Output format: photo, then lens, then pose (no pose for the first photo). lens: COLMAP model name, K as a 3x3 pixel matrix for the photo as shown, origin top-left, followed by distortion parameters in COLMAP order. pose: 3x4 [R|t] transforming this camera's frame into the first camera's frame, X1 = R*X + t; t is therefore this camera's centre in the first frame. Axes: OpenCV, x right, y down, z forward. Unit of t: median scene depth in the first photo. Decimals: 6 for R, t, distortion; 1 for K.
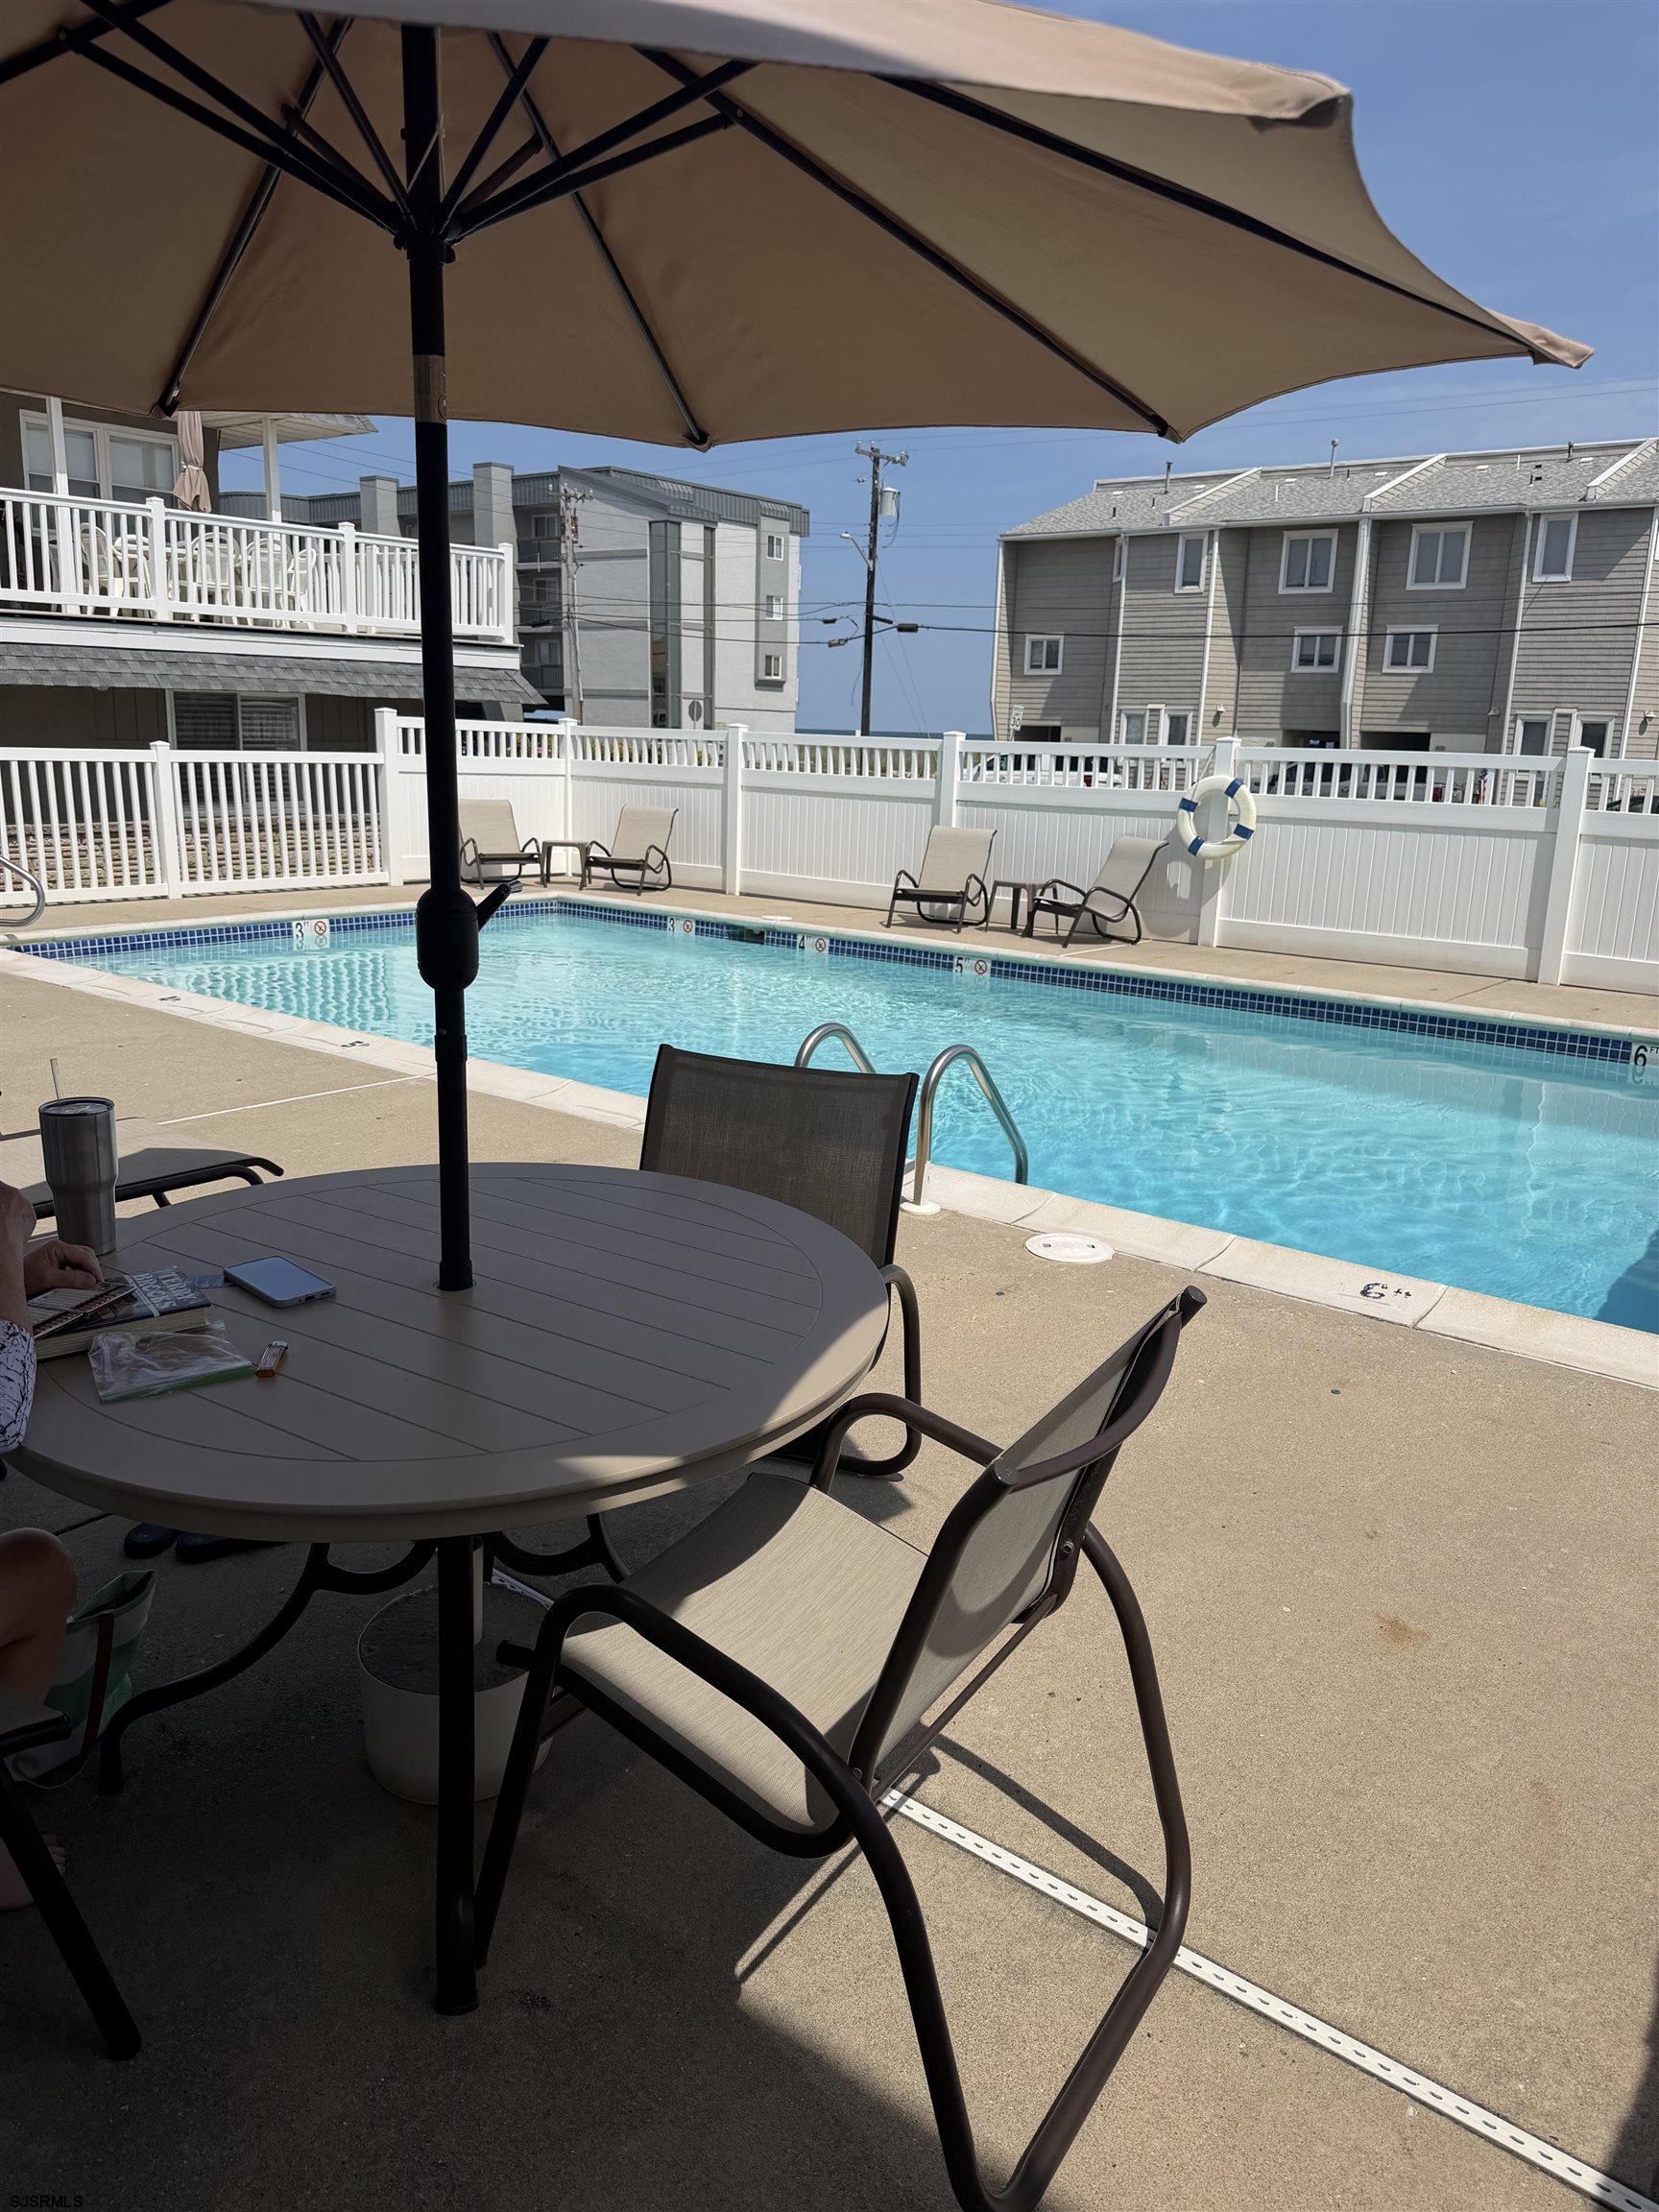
lens RADIAL K [[1552.7, 0, 851.6], [0, 1552.7, 1141.2], [0, 0, 1]] dist [0.043923, -0.059416]
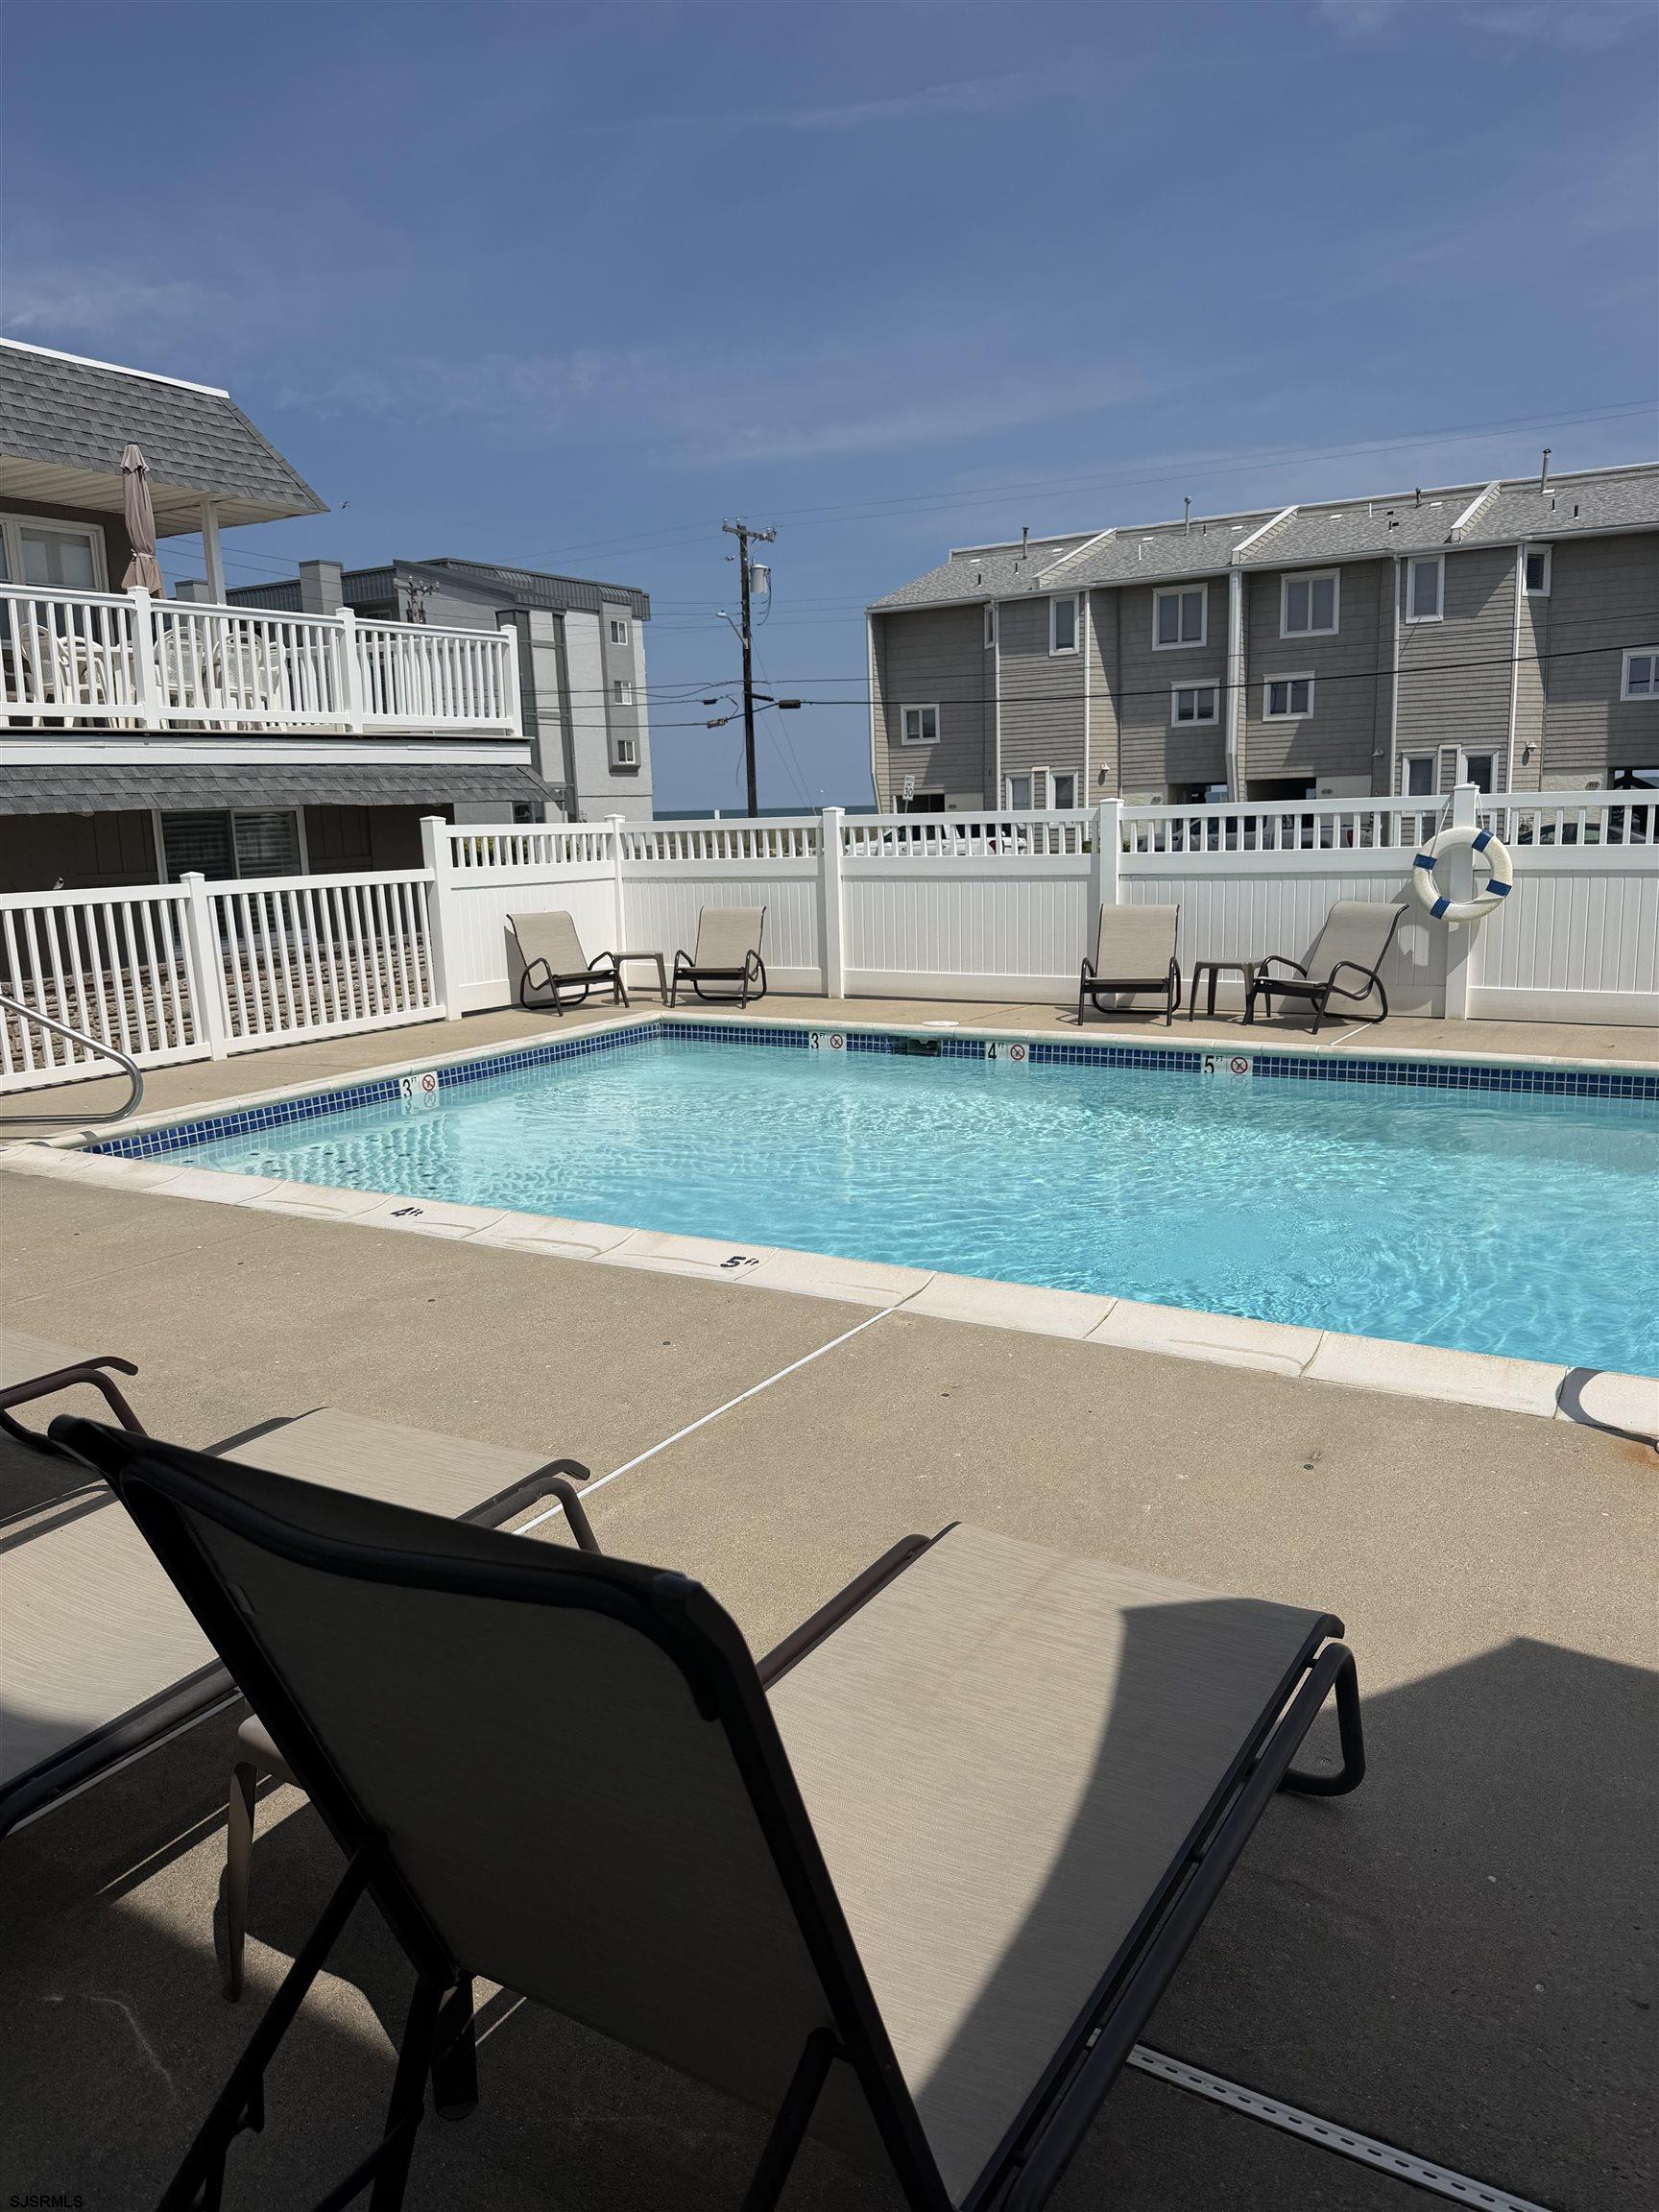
lens RADIAL K [[1552.7, 0, 798.8], [0, 1552.7, 1102.6], [0, 0, 1]] dist [0.043923, -0.059416]
pose [[0.991179, -0.082781, 0.103495, -0.203225], [0.089945, 0.993719, -0.066579, -0.048023], [-0.097333, 0.075301, 0.992399, 0.153237]]
